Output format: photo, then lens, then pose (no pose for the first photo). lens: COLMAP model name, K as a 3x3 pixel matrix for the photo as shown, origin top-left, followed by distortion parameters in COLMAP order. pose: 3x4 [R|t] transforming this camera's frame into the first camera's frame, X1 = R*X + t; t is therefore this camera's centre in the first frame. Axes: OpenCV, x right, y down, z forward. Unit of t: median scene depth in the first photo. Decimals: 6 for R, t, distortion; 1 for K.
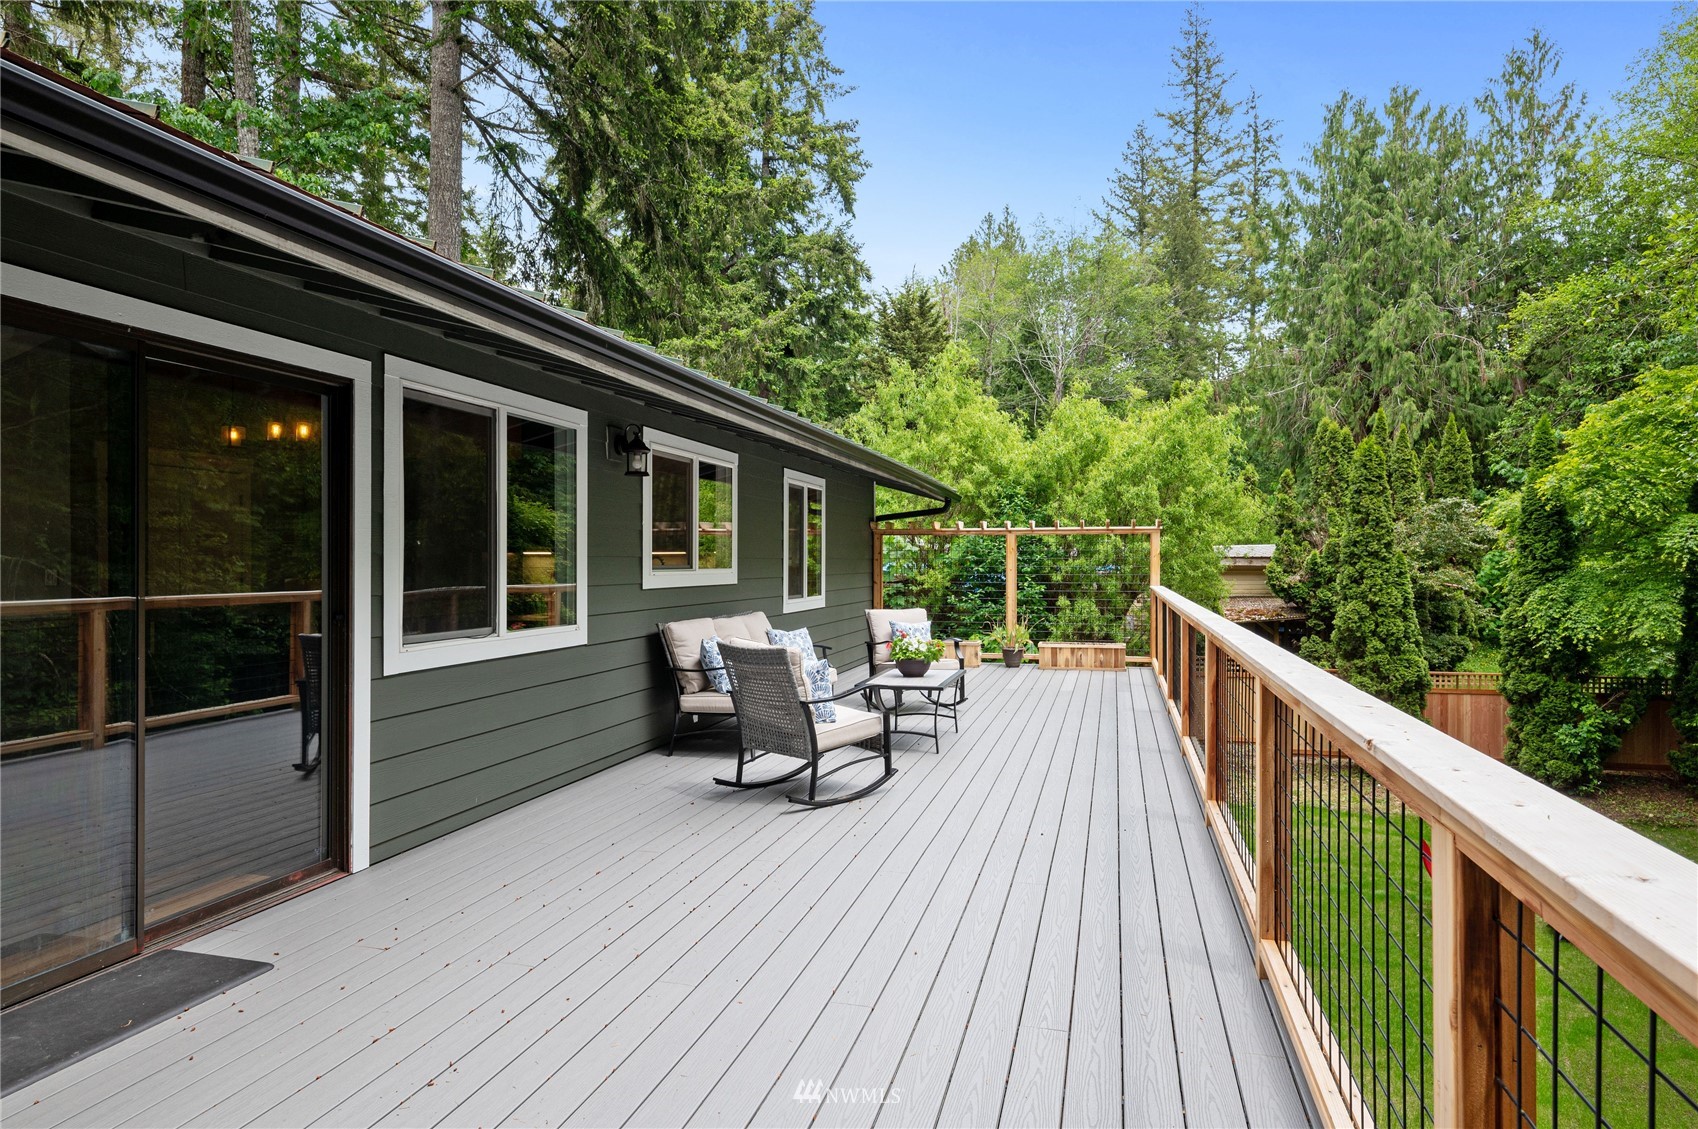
lens RADIAL K [[979.3, 0, 847.6], [0, 979.3, 561.4], [0, 0, 1]] dist [0.001054, 0.000303]
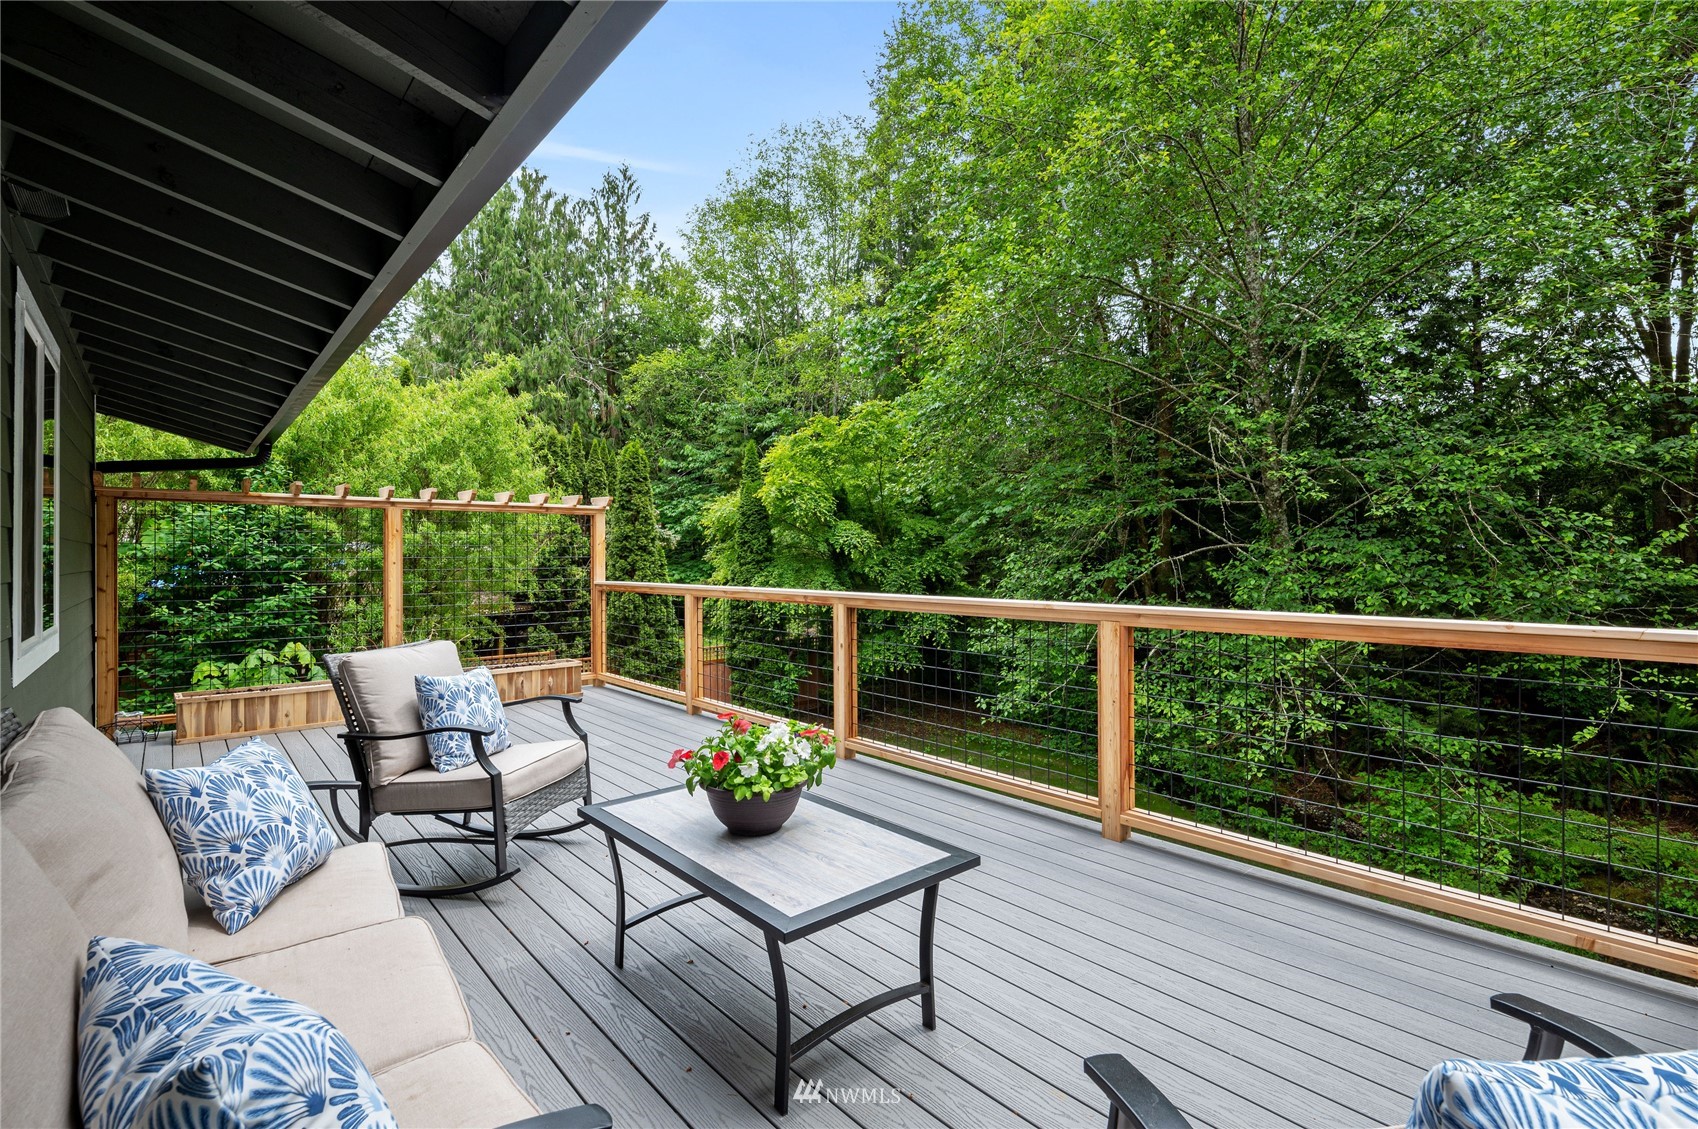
lens RADIAL K [[783.8, 0, 851.8], [0, 783.8, 561.3], [0, 0, 1]] dist [-0.001693, 0.000178]
pose [[0.553657, -0.005949, 0.832724, -0.065614], [0.003867, 0.999982, 0.004573, 0.004207], [-0.832736, 0.000688, 0.553670, 0.313330]]
